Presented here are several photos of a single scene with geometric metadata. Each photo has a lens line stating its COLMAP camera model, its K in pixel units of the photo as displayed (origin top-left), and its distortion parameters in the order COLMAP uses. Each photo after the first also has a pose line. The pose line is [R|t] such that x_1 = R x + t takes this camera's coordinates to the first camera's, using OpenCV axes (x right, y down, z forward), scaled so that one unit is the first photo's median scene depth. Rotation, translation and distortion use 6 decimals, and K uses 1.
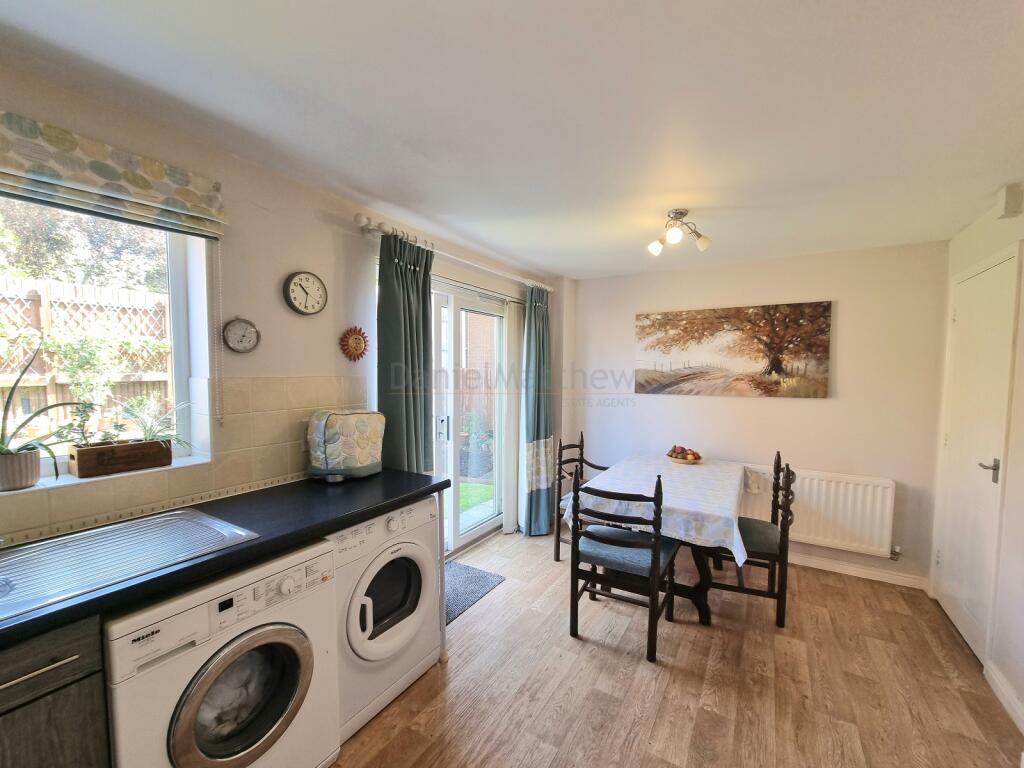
lens RADIAL K [[420.4, 0, 517.7], [0, 420.4, 395.4], [0, 0, 1]] dist [-0.003417, -0.000450]
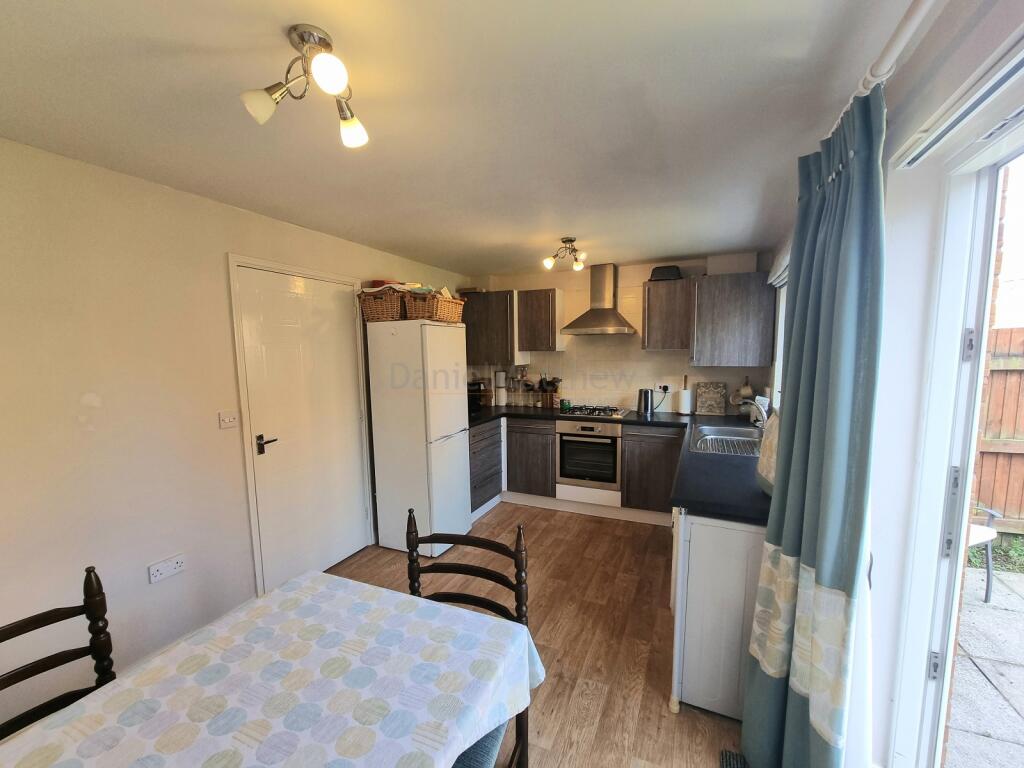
lens RADIAL K [[420.4, 0, 517.7], [0, 420.4, 395.4], [0, 0, 1]] dist [-0.003417, -0.000450]
pose [[-0.991932, 0.016460, -0.125697, 0.190942], [-0.004928, 0.985778, 0.167981, -0.110767], [0.126675, 0.167245, -0.977744, 1.380724]]
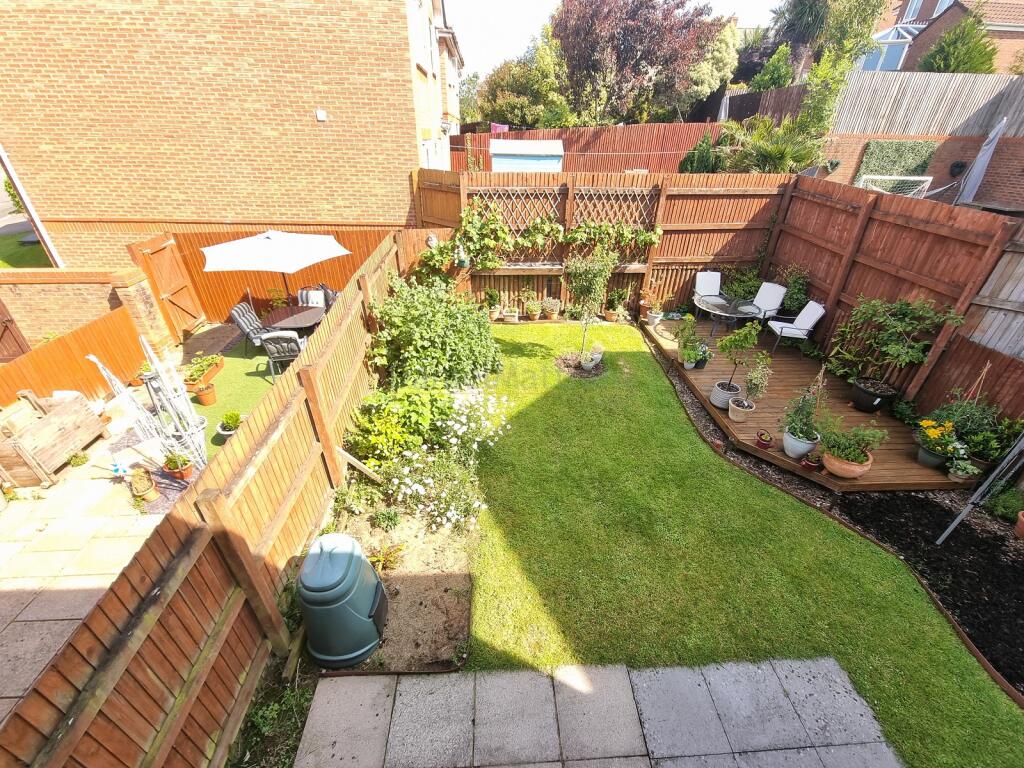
lens RADIAL K [[421.7, 0, 517.0], [0, 421.7, 397.3], [0, 0, 1]] dist [-0.004970, -0.000270]
pose [[0.569240, 0.437751, -0.695945, -0.668476], [-0.071209, 0.869541, 0.488700, -0.849194], [0.819082, -0.228630, 0.526150, 0.582793]]
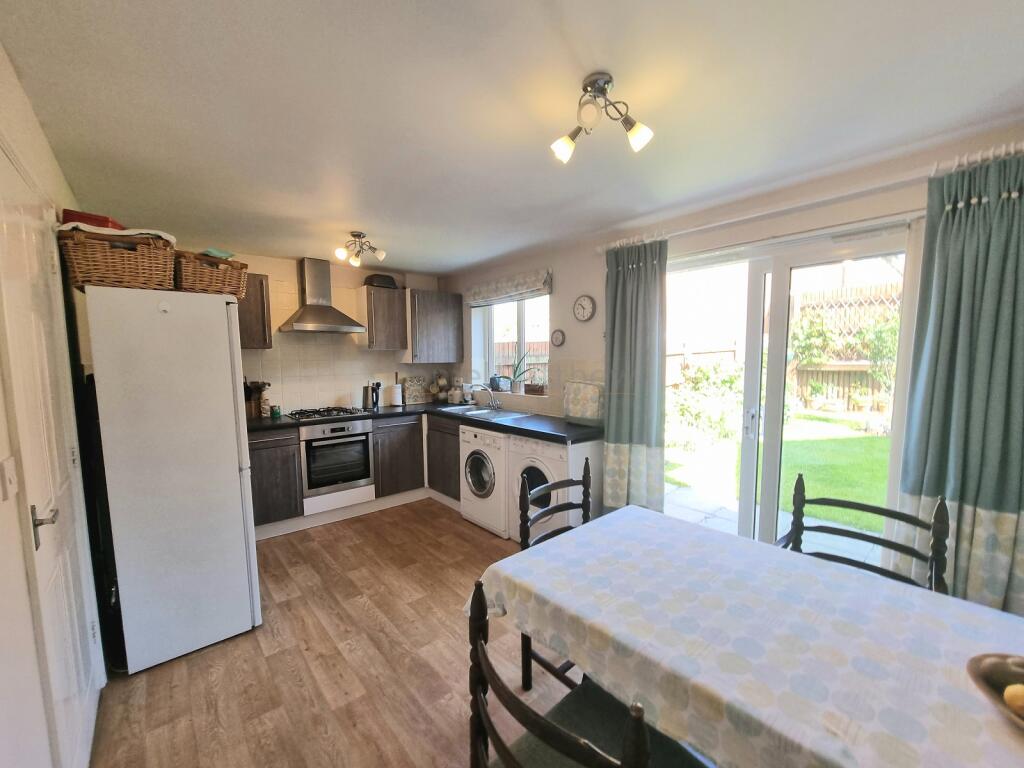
lens RADIAL K [[420.4, 0, 517.7], [0, 420.4, 395.4], [0, 0, 1]] dist [-0.003417, -0.000450]
pose [[-0.303794, 0.081855, -0.949215, 0.904029], [-0.056774, 0.992977, 0.103799, -0.045484], [0.951045, 0.085424, -0.297013, 0.980364]]
